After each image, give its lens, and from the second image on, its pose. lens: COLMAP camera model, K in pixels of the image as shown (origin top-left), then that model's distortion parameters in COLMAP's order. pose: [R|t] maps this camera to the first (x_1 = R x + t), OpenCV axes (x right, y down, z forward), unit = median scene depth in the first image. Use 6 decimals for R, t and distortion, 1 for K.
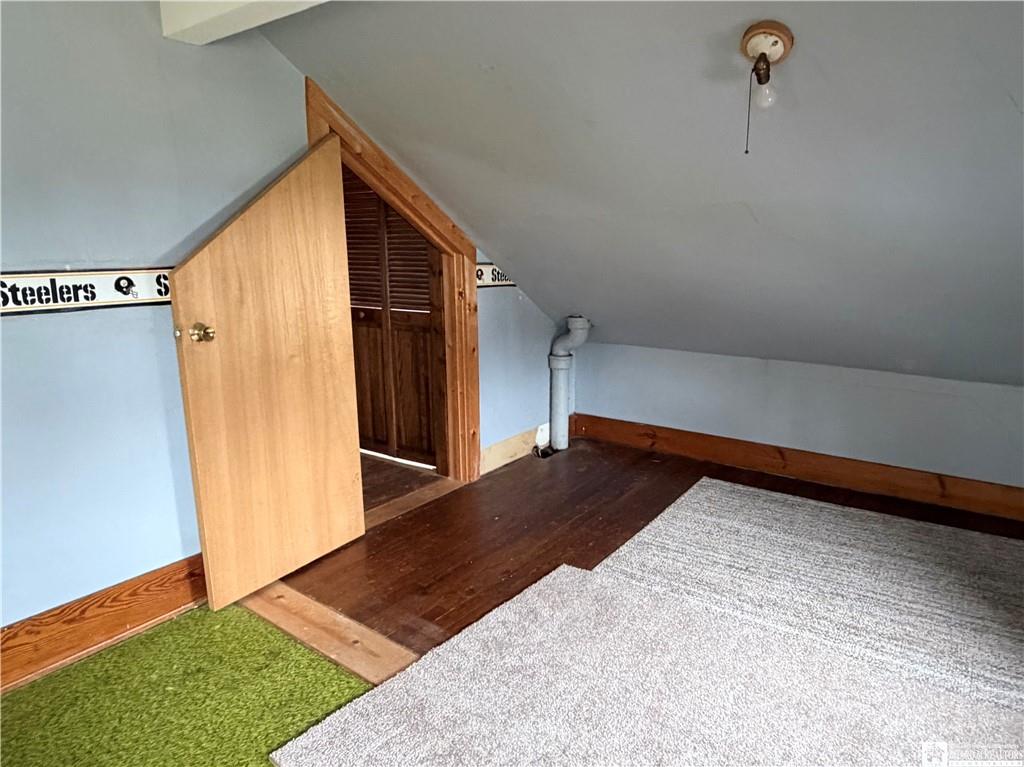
lens RADIAL K [[678.6, 0, 511.8], [0, 678.6, 382.6], [0, 0, 1]] dist [-0.001468, 0.001023]
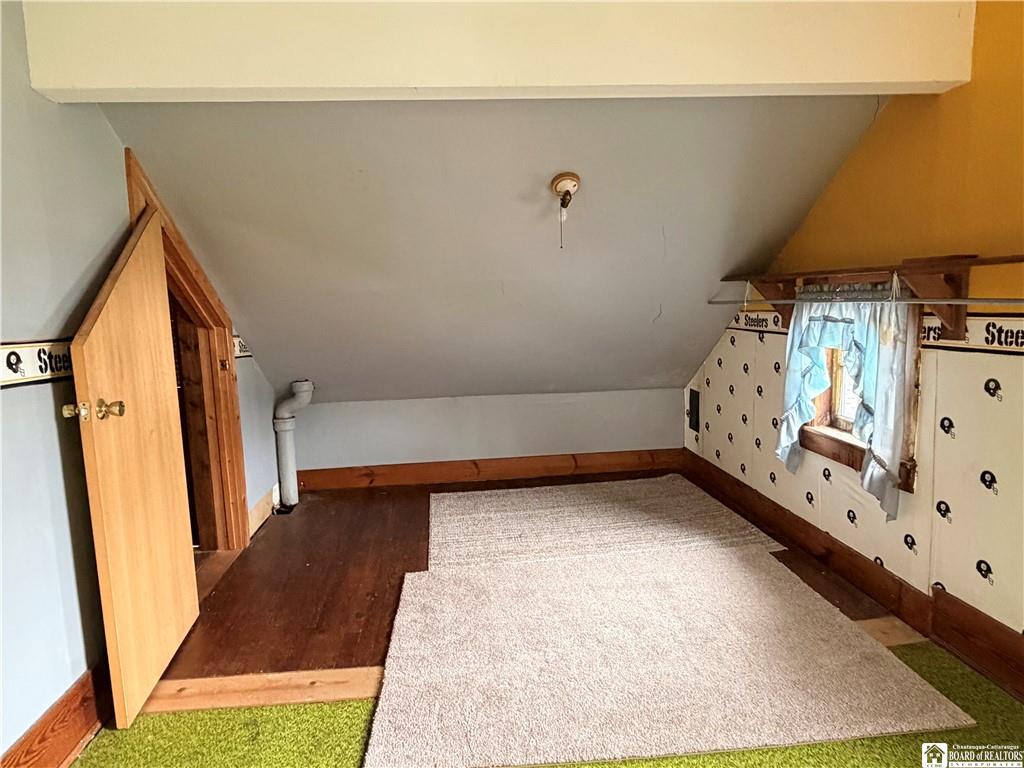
lens RADIAL K [[620.1, 0, 510.0], [0, 620.1, 384.7], [0, 0, 1]] dist [-0.003560, 0.005571]
pose [[0.732685, -0.096316, 0.673718, -0.423004], [0.169430, 0.984582, -0.043501, 0.015248], [-0.659141, 0.146020, 0.737707, 0.017873]]
